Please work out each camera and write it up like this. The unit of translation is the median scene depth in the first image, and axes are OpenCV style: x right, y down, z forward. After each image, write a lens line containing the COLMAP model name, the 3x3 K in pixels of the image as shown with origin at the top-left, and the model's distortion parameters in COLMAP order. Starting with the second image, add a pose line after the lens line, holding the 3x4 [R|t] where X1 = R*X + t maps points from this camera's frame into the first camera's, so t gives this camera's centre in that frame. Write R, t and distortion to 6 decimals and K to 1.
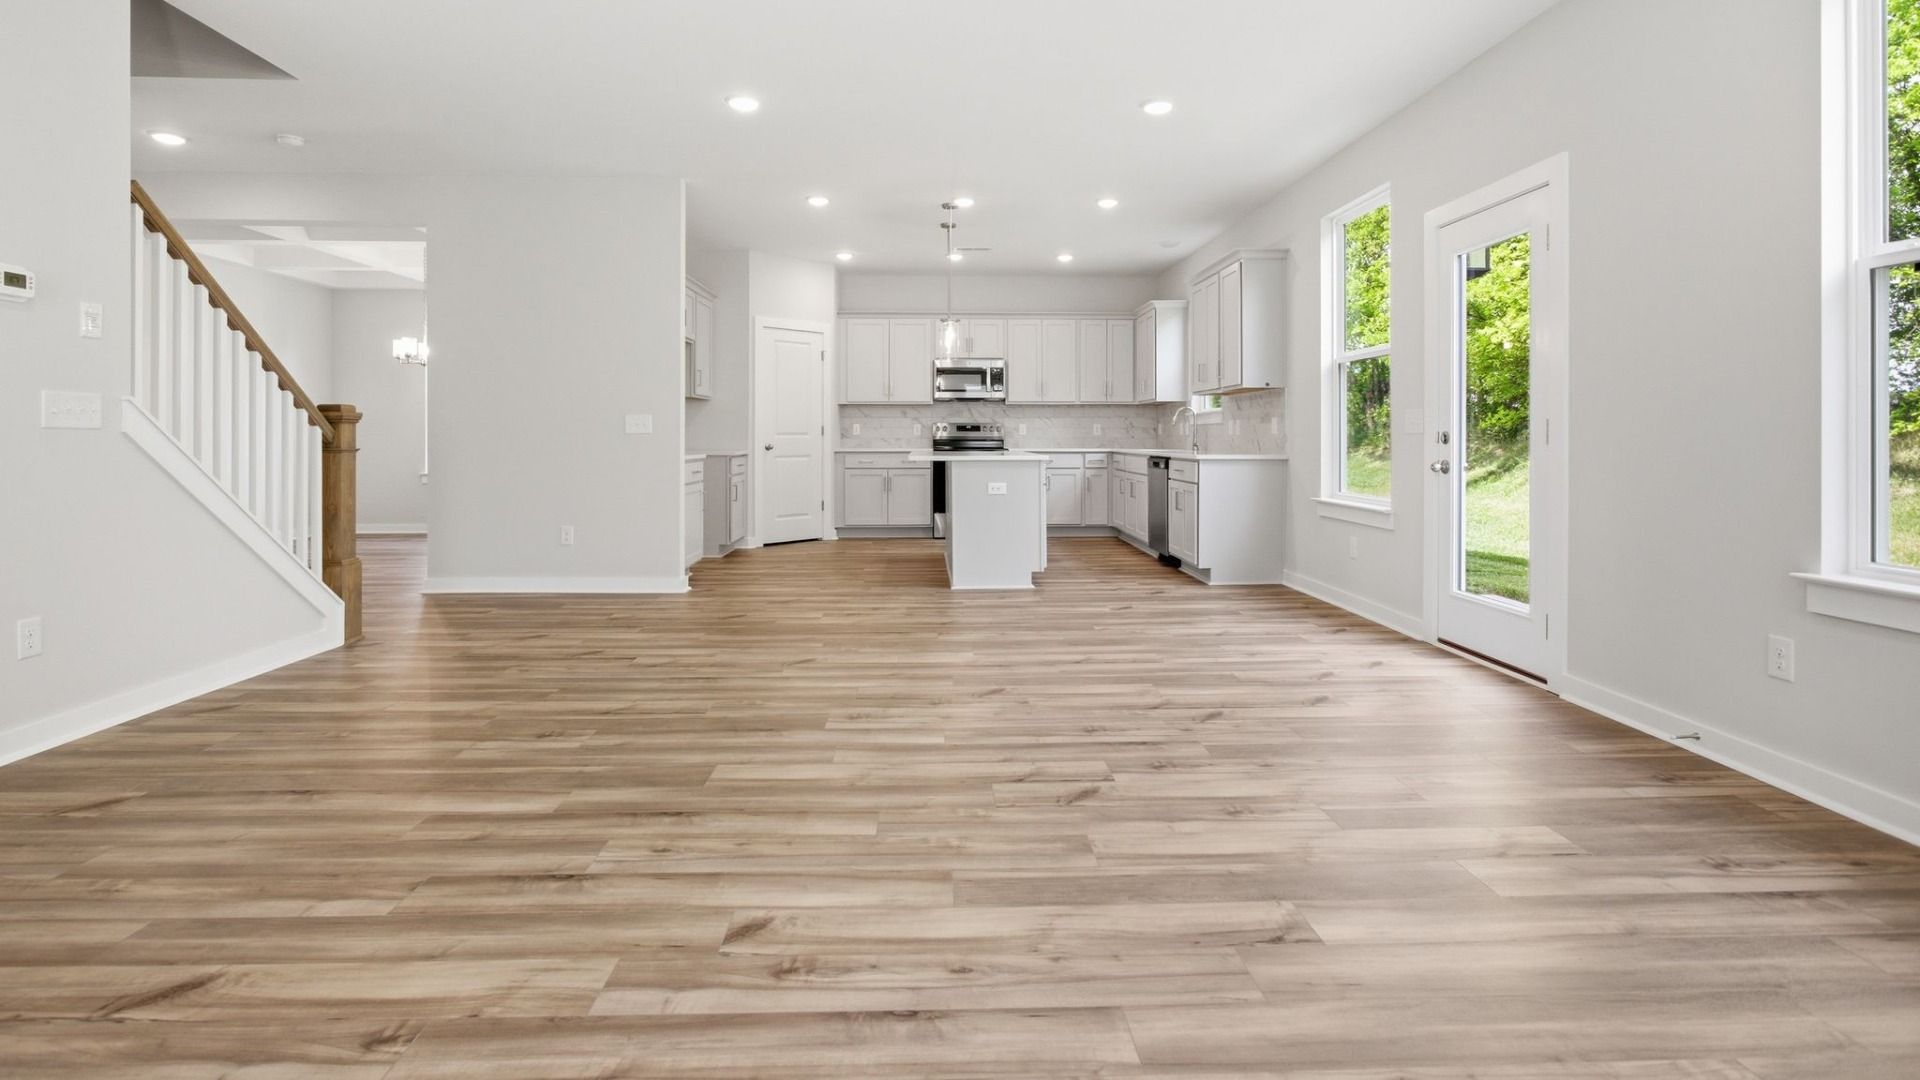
lens RADIAL K [[925.2, 0, 954.8], [0, 925.2, 435.5], [0, 0, 1]] dist [-0.001239, 0.000073]
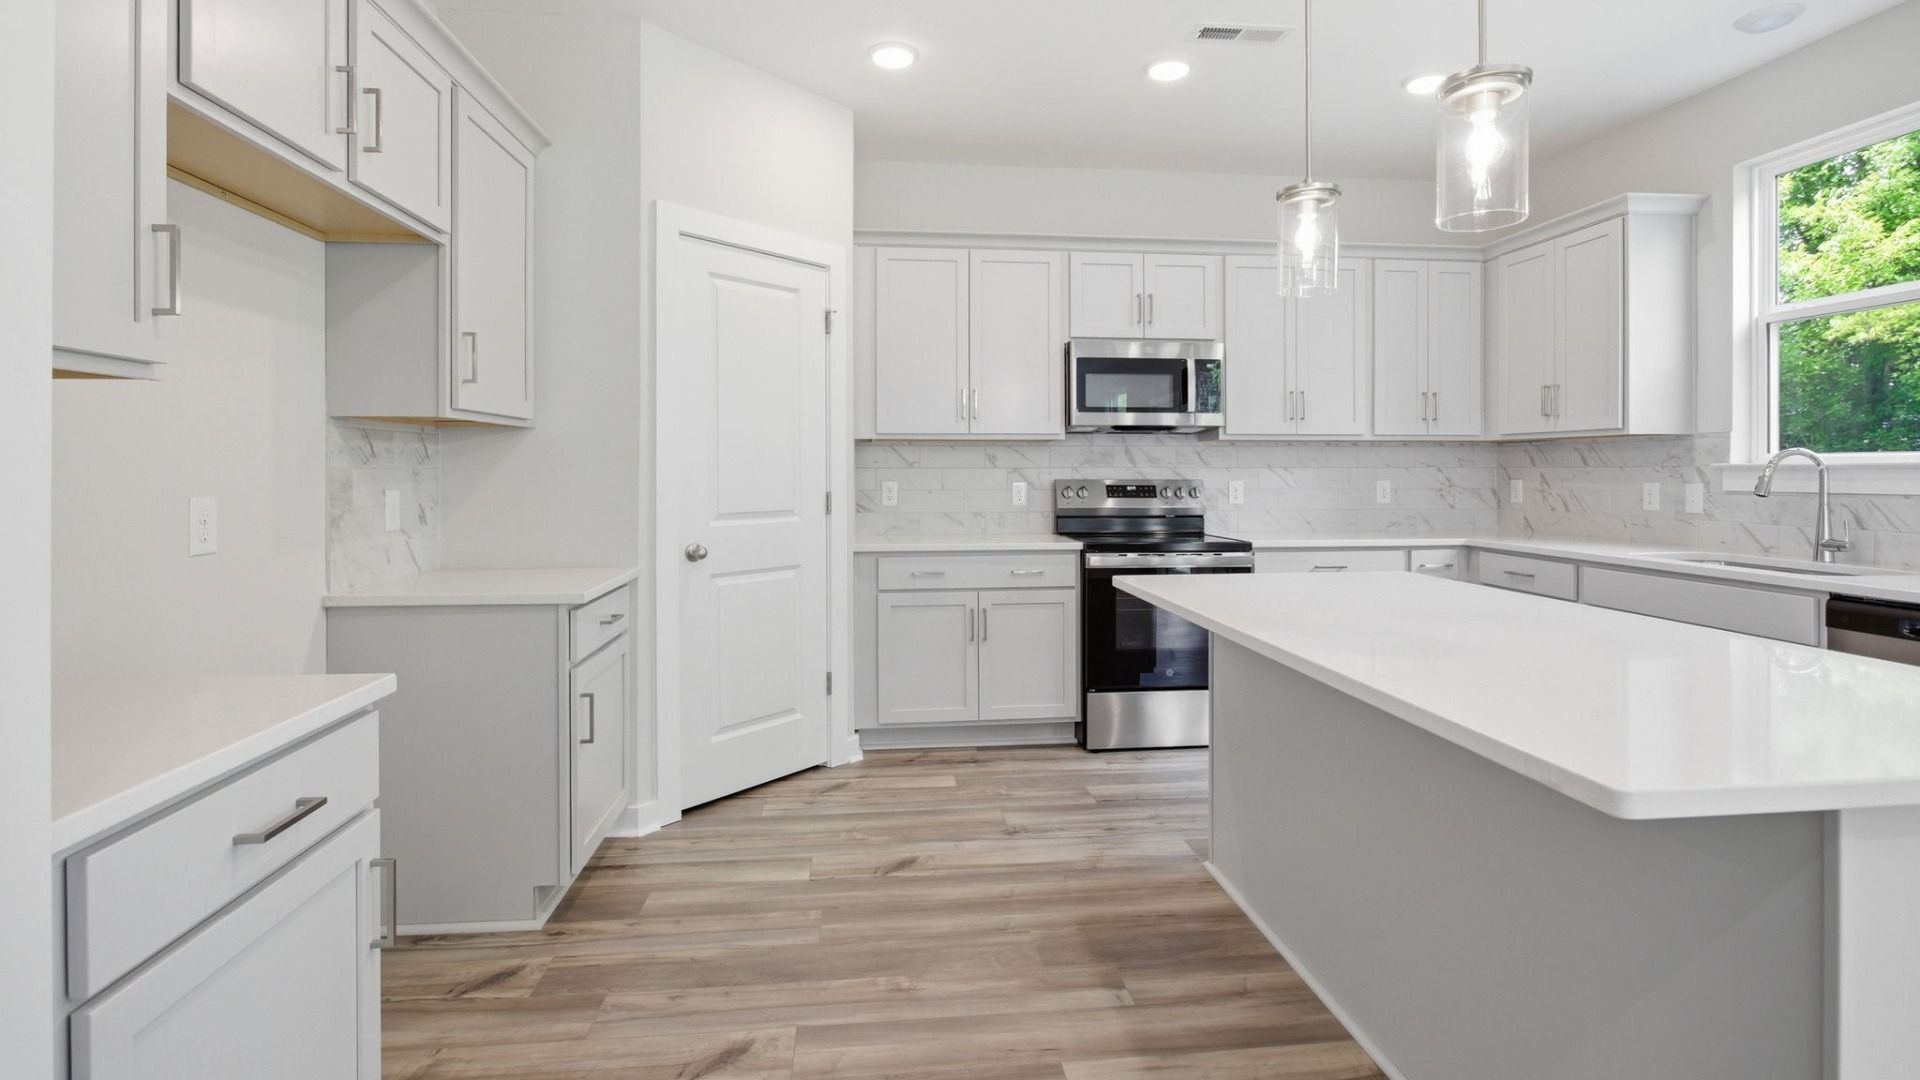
lens RADIAL K [[903.9, 0, 960.2], [0, 903.9, 477.8], [0, 0, 1]] dist [-0.002222, -0.001036]
pose [[0.996656, -0.002726, 0.081666, -0.117909], [0.001786, 0.999931, 0.011571, -0.021624], [-0.081691, -0.011387, 0.996593, 0.596846]]
